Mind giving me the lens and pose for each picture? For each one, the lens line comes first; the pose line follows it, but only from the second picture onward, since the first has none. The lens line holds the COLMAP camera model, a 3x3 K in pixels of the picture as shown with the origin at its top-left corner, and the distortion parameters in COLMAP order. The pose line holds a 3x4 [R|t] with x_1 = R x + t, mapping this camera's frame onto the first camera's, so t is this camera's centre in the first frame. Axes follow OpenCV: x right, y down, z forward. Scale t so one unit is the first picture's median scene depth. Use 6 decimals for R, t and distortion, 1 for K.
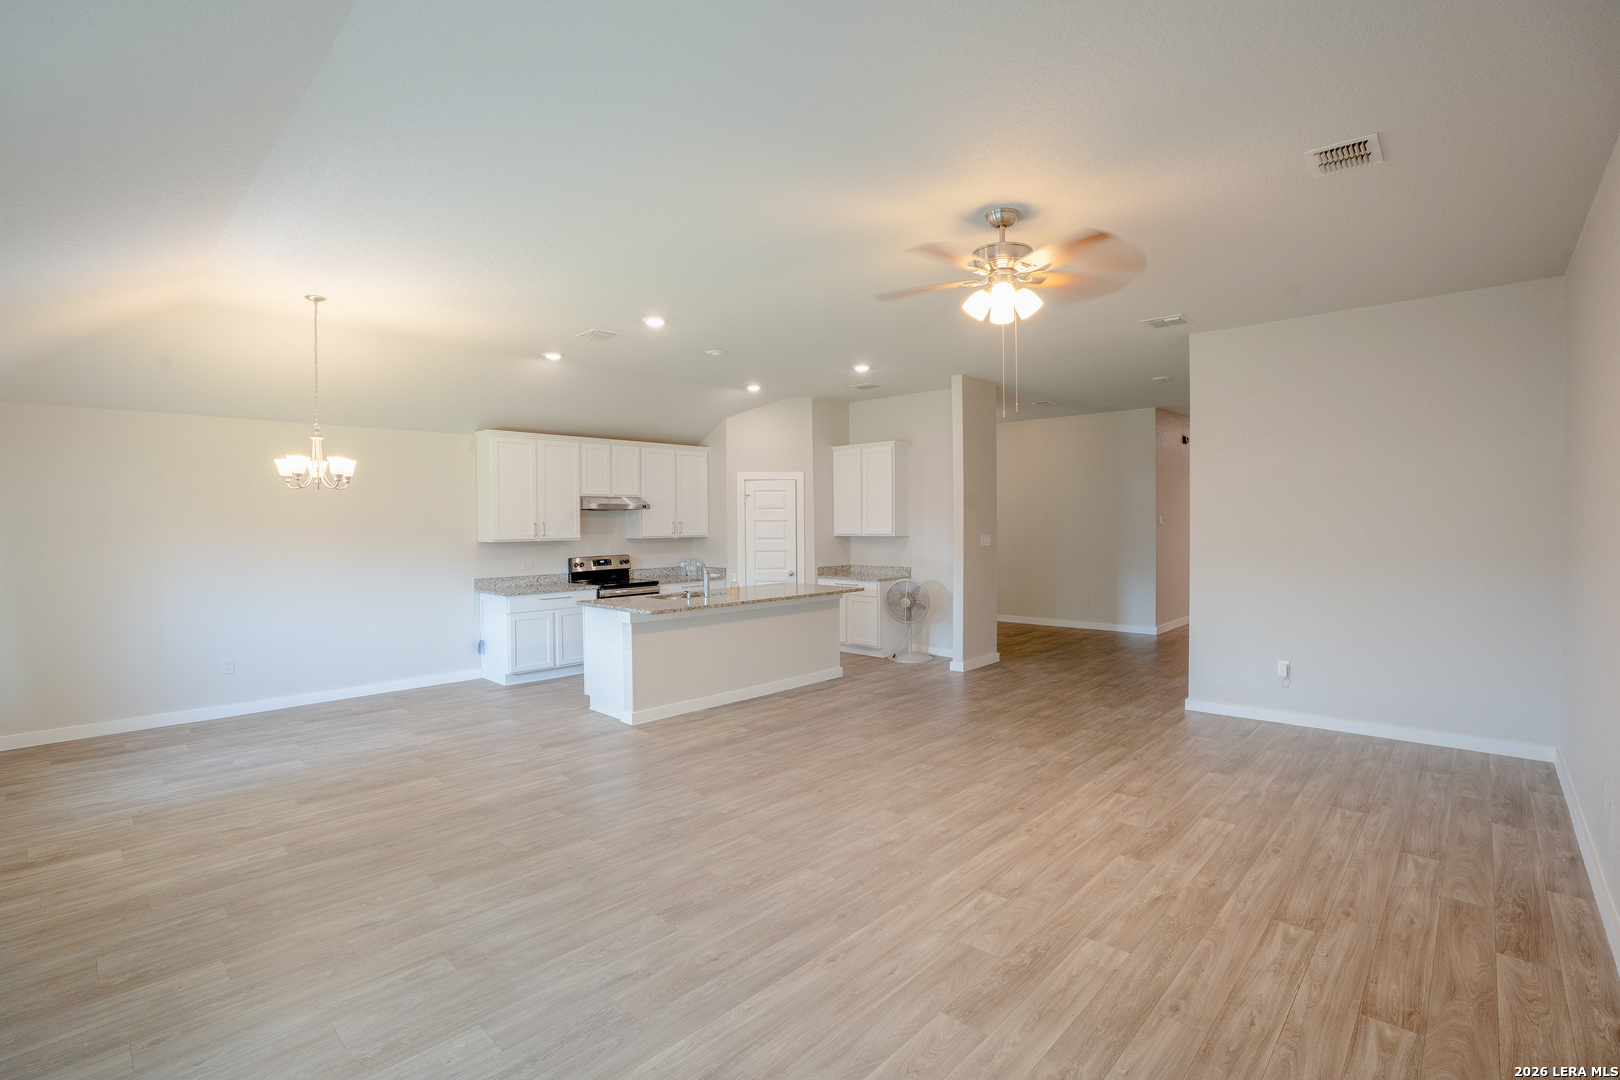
lens RADIAL K [[769.4, 0, 810.0], [0, 769.4, 540.0], [0, 0, 1]] dist [-0.056364, 0.009556]
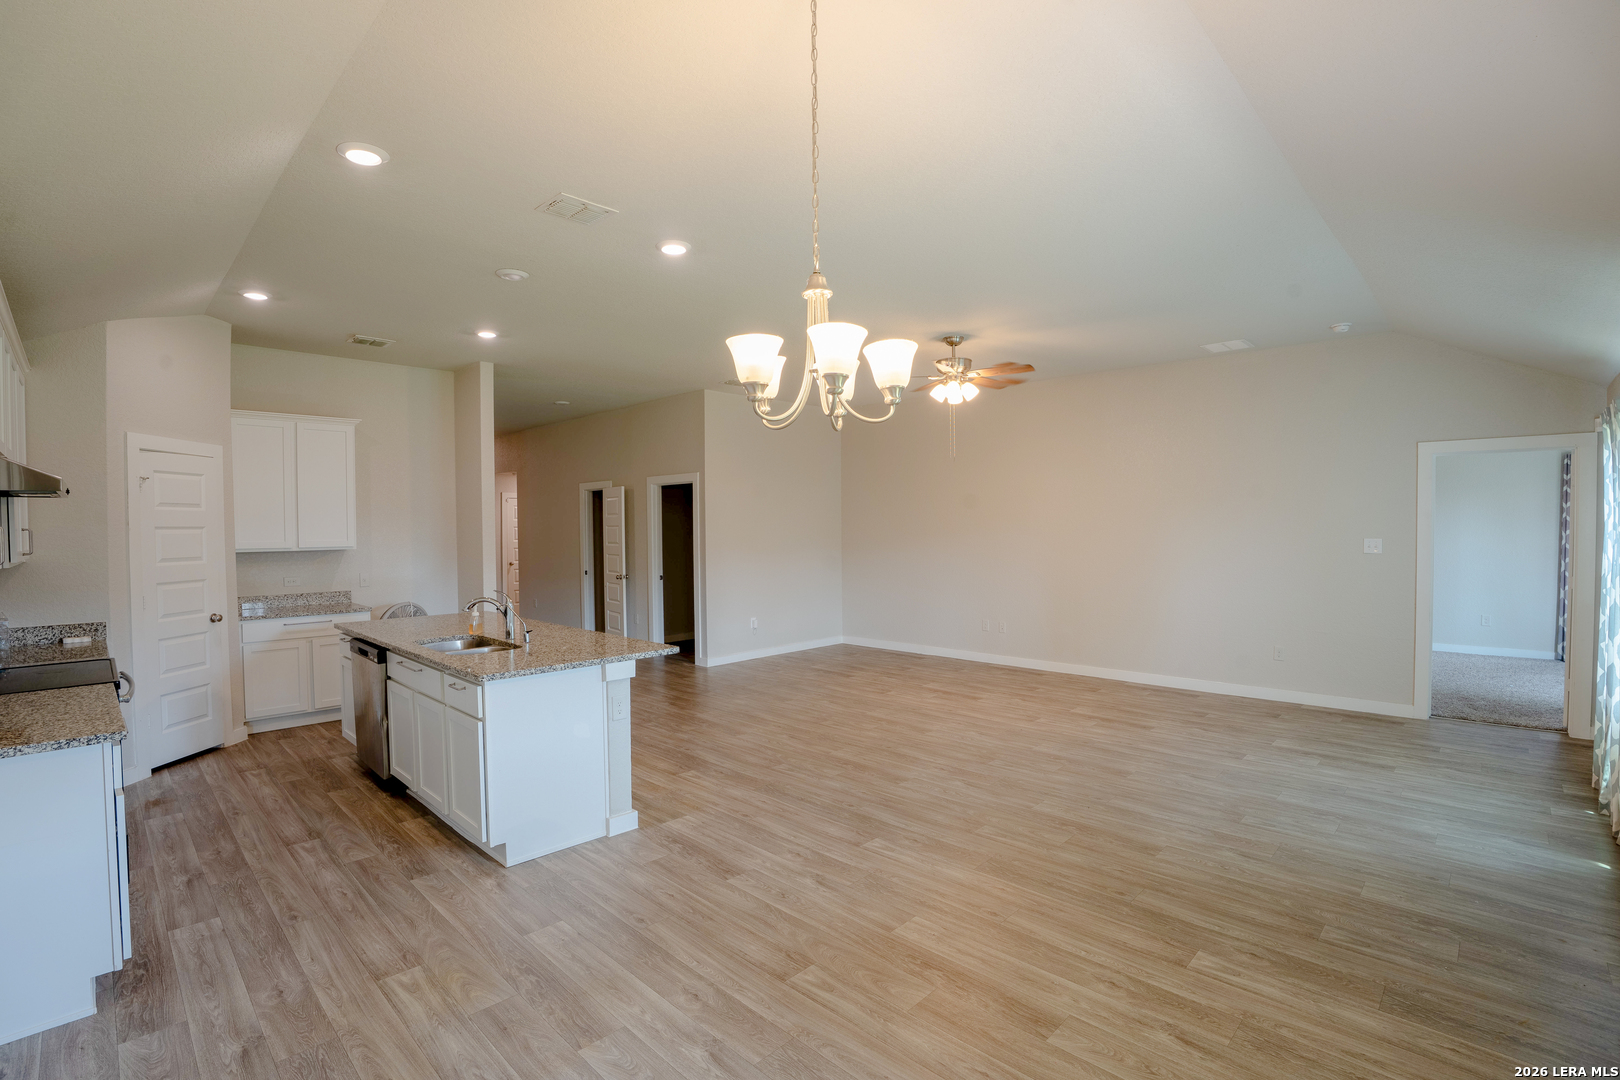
lens RADIAL K [[777.8, 0, 810.0], [0, 777.8, 540.0], [0, 0, 1]] dist [-0.030881, -0.000248]
pose [[-0.036536, -0.006420, 0.999312, -0.950440], [0.021524, 0.999742, 0.007209, -0.008023], [-0.999100, 0.021773, -0.036389, 0.918898]]
